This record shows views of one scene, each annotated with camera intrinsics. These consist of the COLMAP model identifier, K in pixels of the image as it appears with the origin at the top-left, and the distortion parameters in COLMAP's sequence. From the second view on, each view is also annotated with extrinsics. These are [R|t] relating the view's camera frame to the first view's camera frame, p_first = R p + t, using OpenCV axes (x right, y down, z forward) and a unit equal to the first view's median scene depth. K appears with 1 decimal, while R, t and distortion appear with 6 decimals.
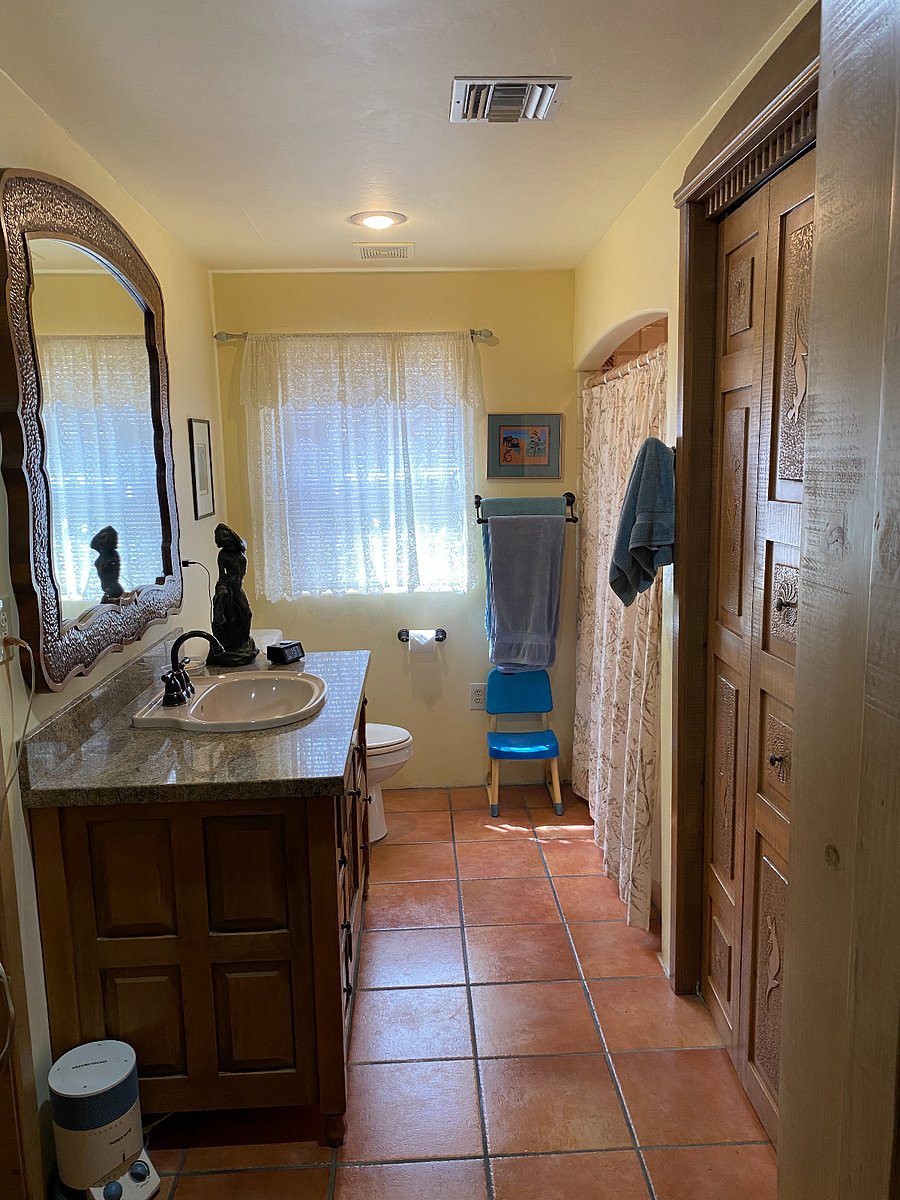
lens RADIAL K [[919.2, 0, 450.0], [0, 919.2, 600.0], [0, 0, 1]] dist [0.039212, -0.065842]
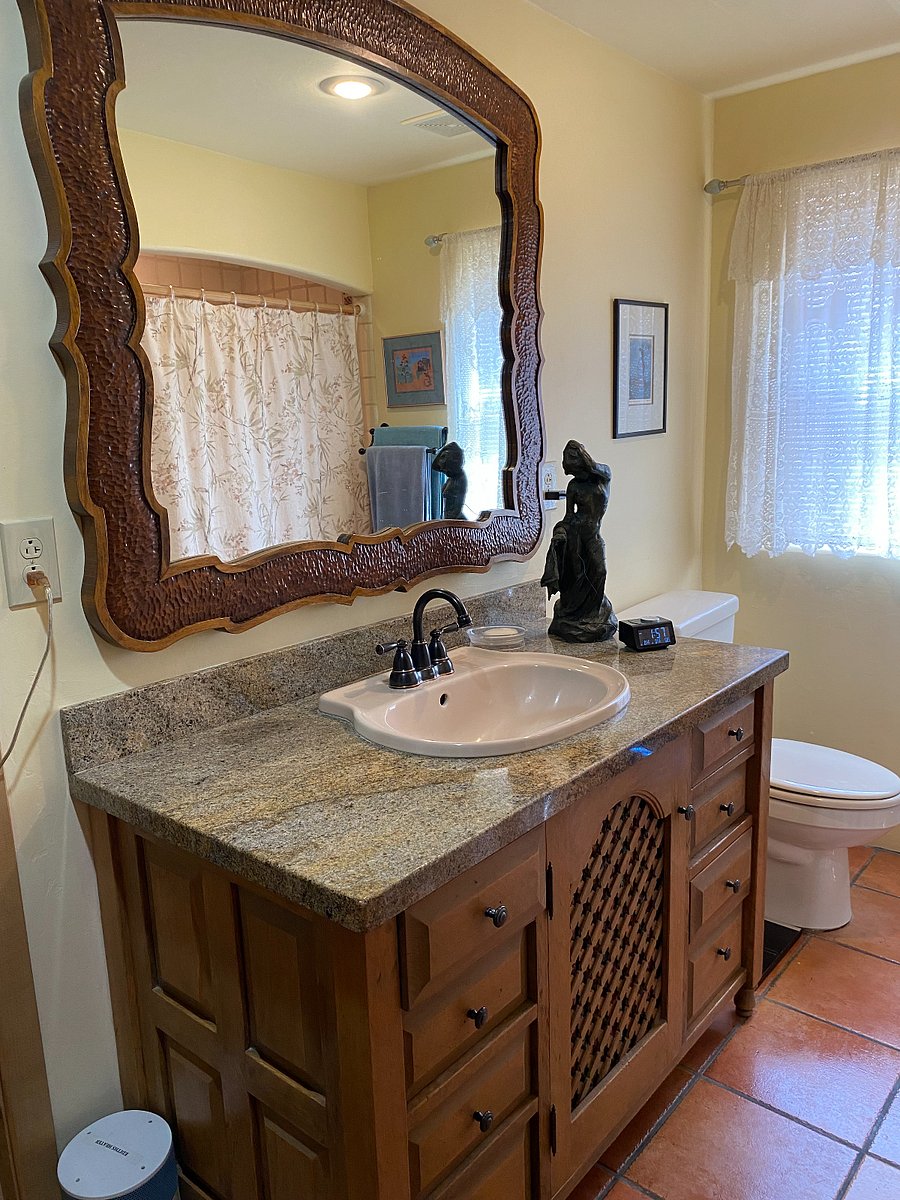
lens RADIAL K [[919.2, 0, 450.0], [0, 919.2, 600.0], [0, 0, 1]] dist [0.039212, -0.065842]
pose [[0.734323, 0.125262, -0.667142, 0.138704], [-0.077237, 0.991862, 0.101216, -0.021075], [0.674391, -0.022797, 0.738022, 0.338645]]
